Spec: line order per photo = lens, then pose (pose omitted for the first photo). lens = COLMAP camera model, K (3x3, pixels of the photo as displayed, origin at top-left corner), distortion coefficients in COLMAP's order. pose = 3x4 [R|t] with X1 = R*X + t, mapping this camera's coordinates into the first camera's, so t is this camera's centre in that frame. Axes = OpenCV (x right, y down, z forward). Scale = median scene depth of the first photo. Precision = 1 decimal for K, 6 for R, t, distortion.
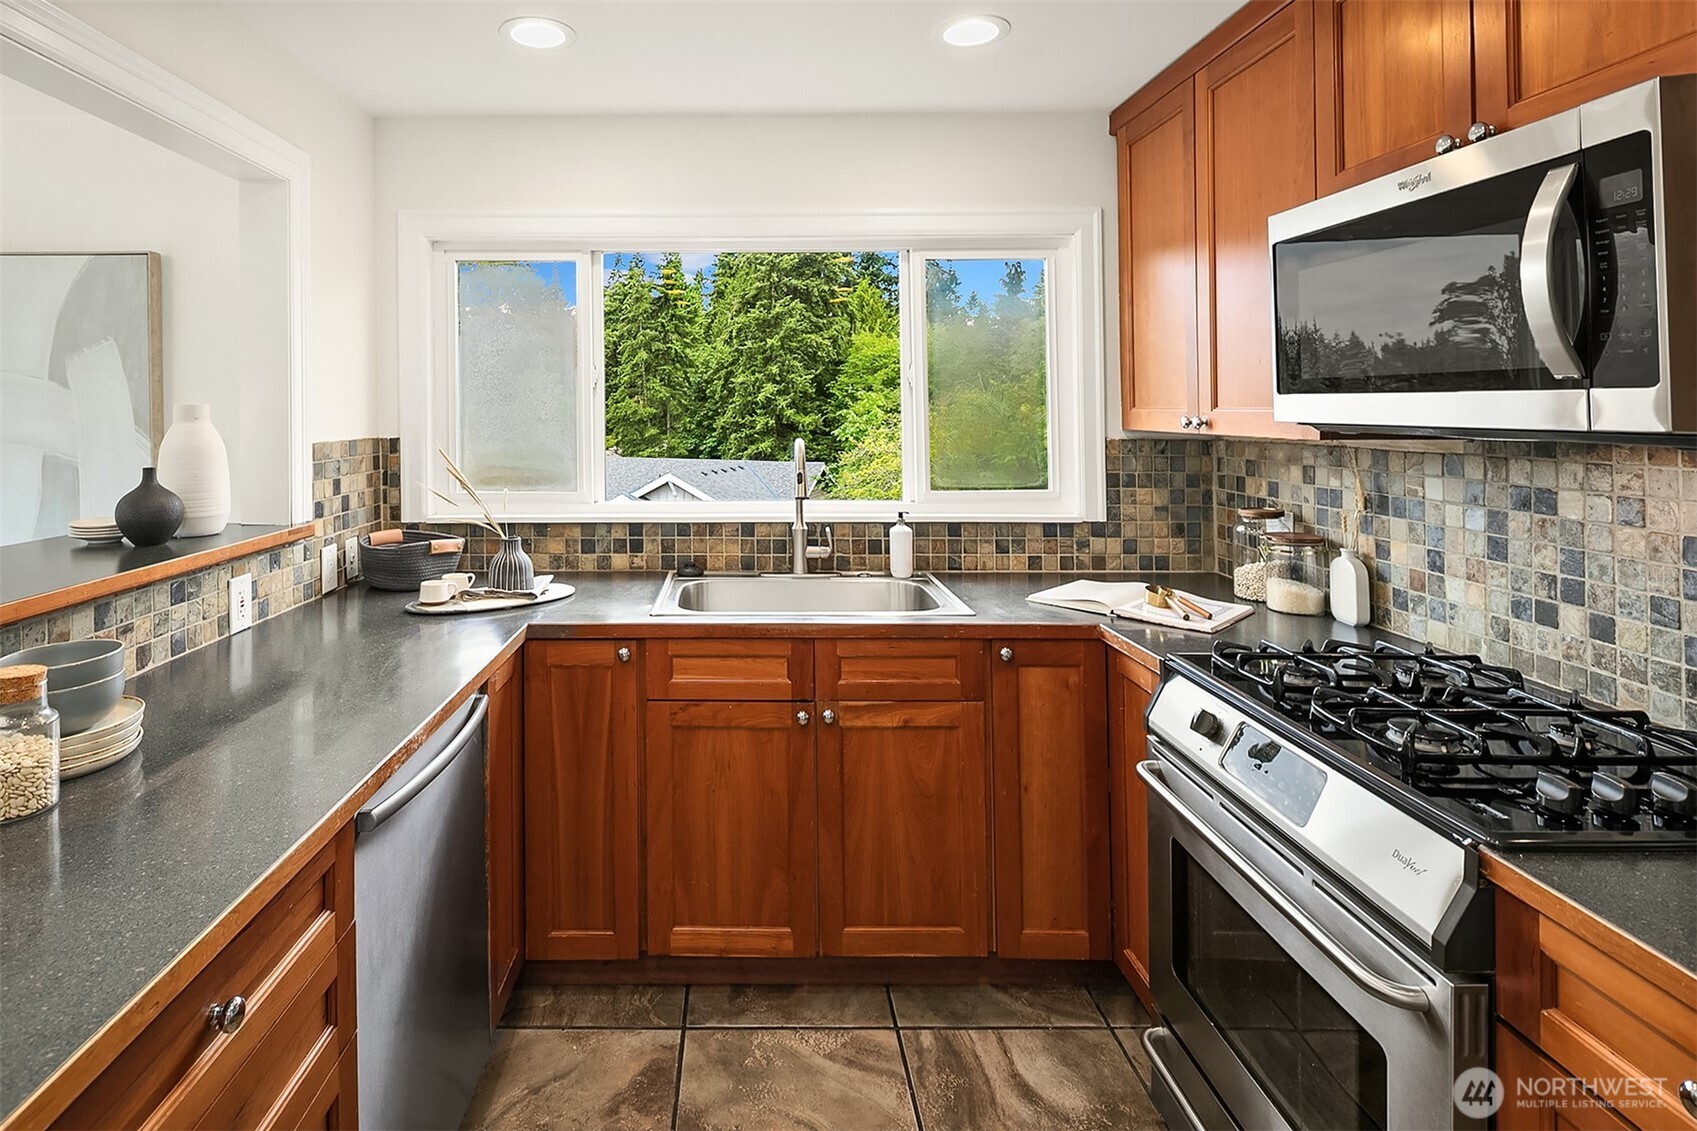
lens RADIAL K [[793.4, 0, 848.6], [0, 793.4, 399.4], [0, 0, 1]] dist [-0.002359, -0.000720]
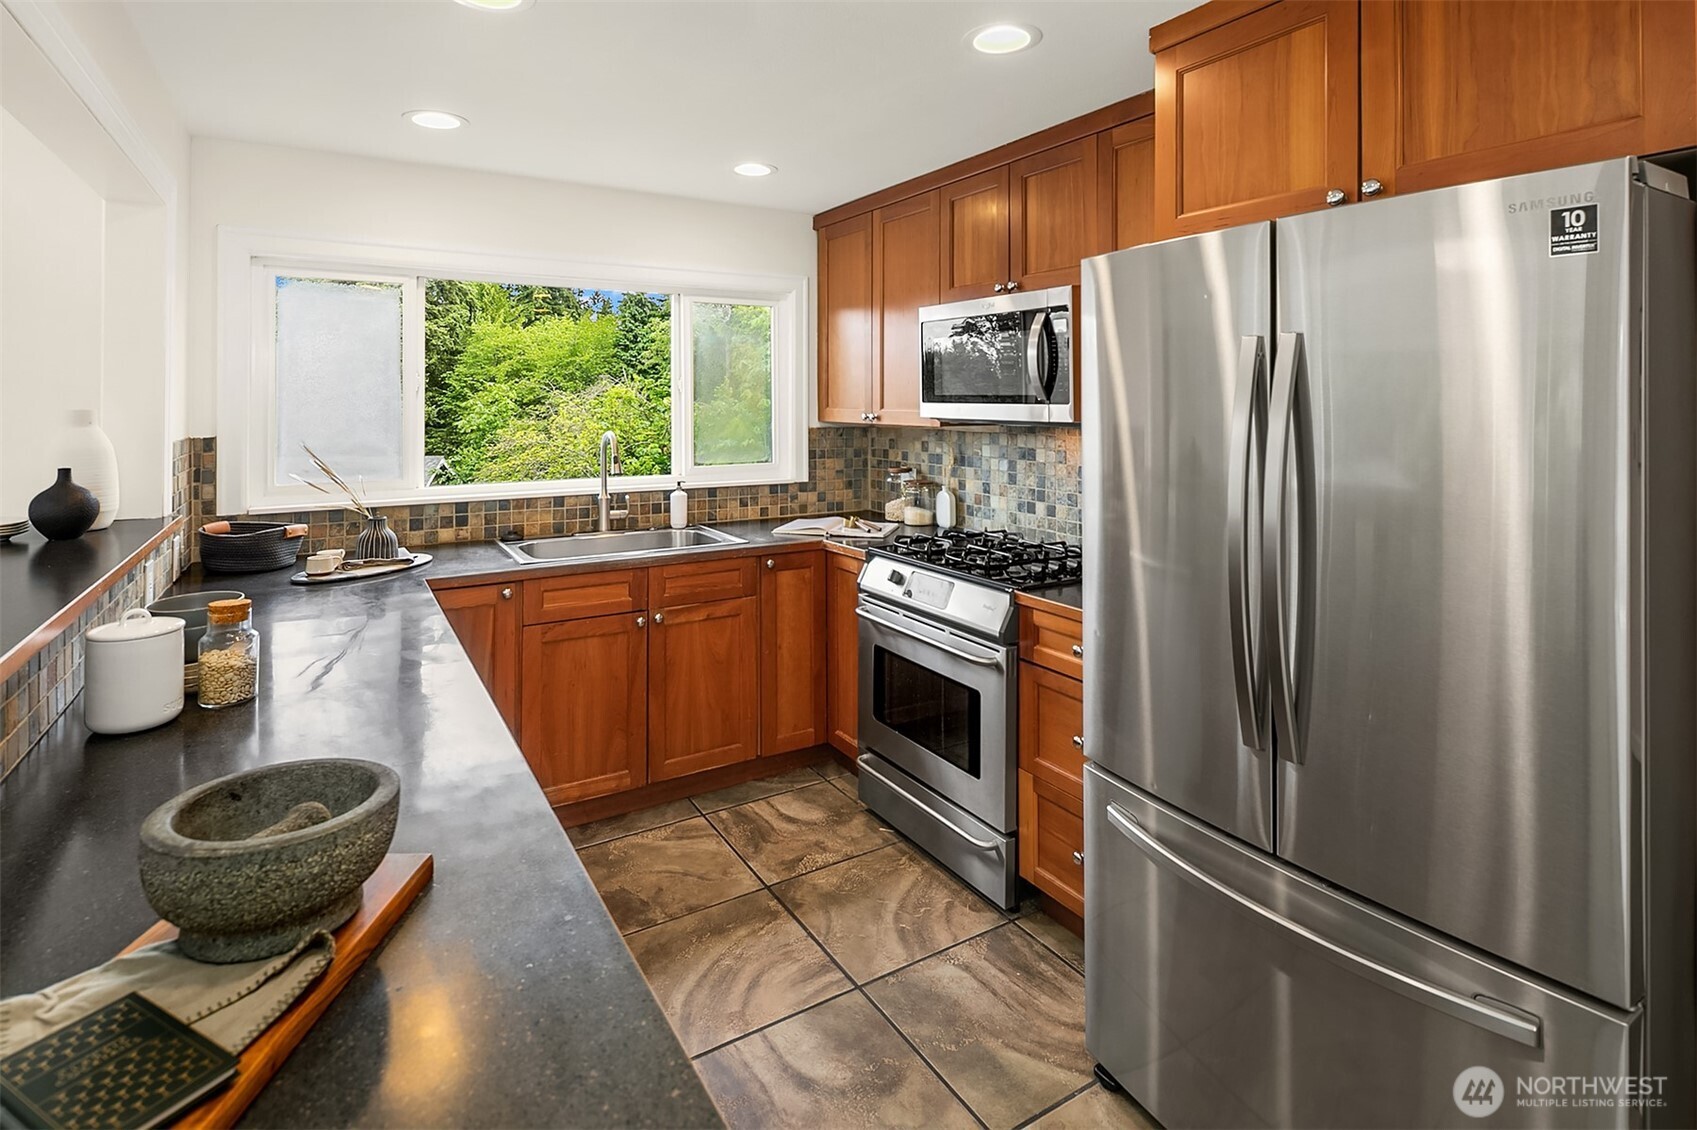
lens RADIAL K [[793.4, 0, 848.6], [0, 793.4, 398.9], [0, 0, 1]] dist [-0.002359, -0.000720]
pose [[0.869828, 0.001776, 0.493351, -0.440359], [-0.008584, 0.999897, 0.011534, -0.028979], [-0.493280, -0.014267, 0.869754, -0.447468]]
